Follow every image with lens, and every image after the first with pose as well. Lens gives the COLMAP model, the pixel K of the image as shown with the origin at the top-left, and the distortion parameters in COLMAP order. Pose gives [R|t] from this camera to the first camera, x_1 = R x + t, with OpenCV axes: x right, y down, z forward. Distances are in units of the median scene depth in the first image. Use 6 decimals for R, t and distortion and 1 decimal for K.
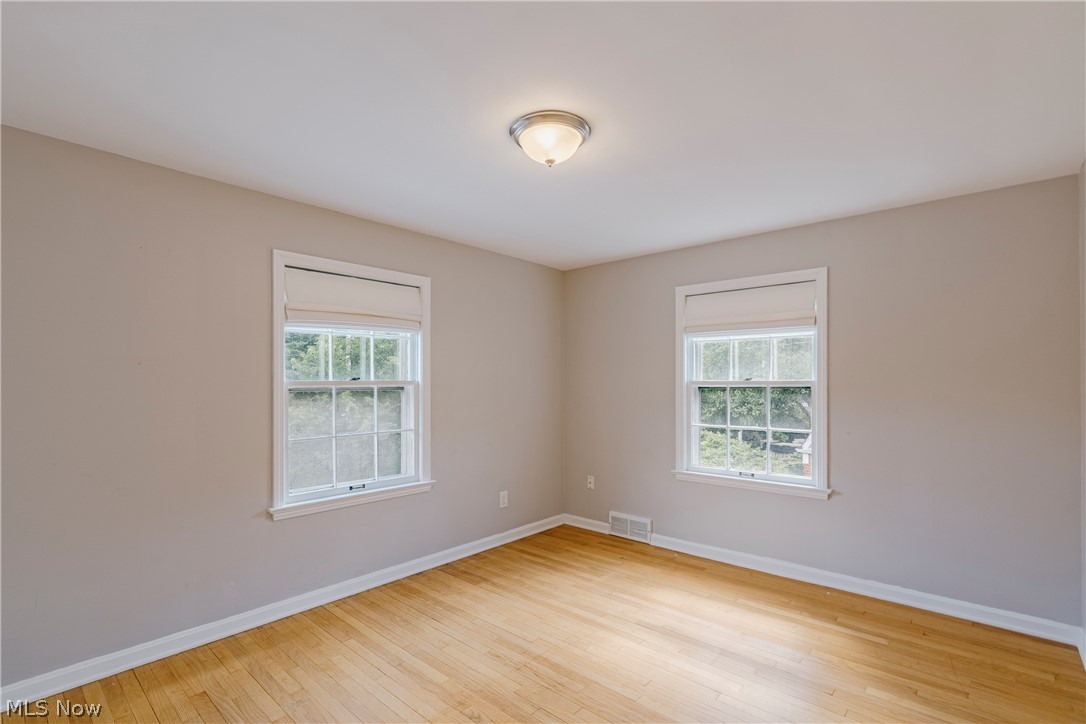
lens RADIAL K [[490.3, 0, 544.9], [0, 490.3, 370.0], [0, 0, 1]] dist [-0.000391, 0.000936]
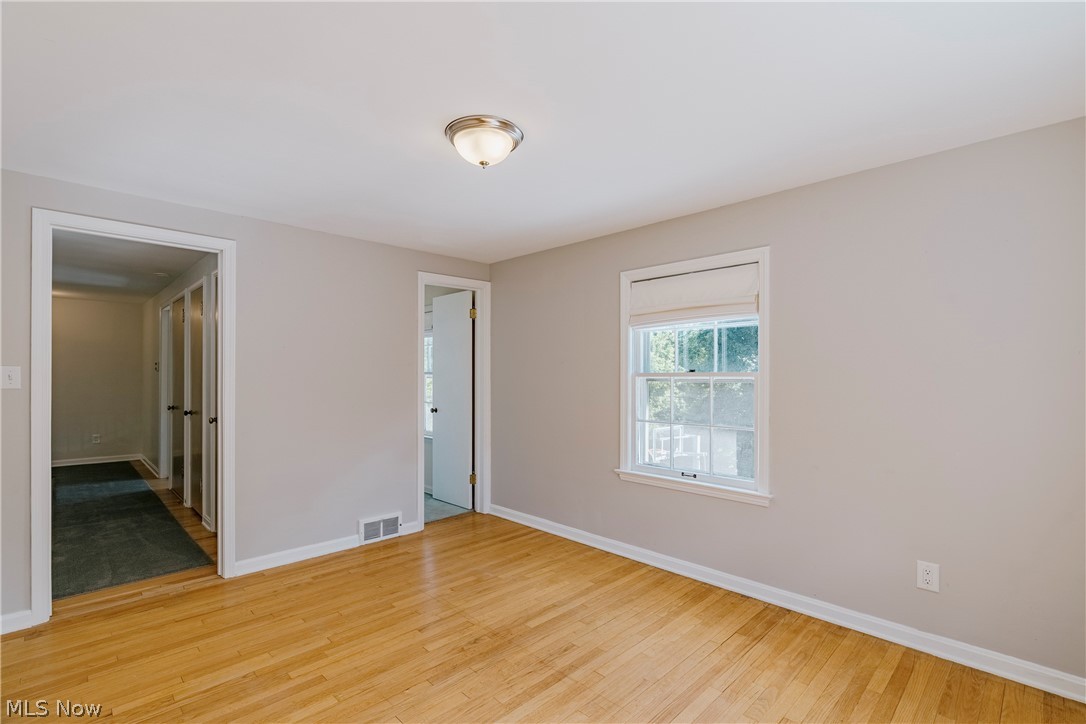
lens RADIAL K [[490.3, 0, 555.0], [0, 490.3, 366.5], [0, 0, 1]] dist [-0.000391, 0.000936]
pose [[-0.039309, -0.018914, -0.999048, 0.670543], [0.023797, 0.999520, -0.019859, 0.022879], [0.998944, -0.024555, -0.038840, 0.764675]]
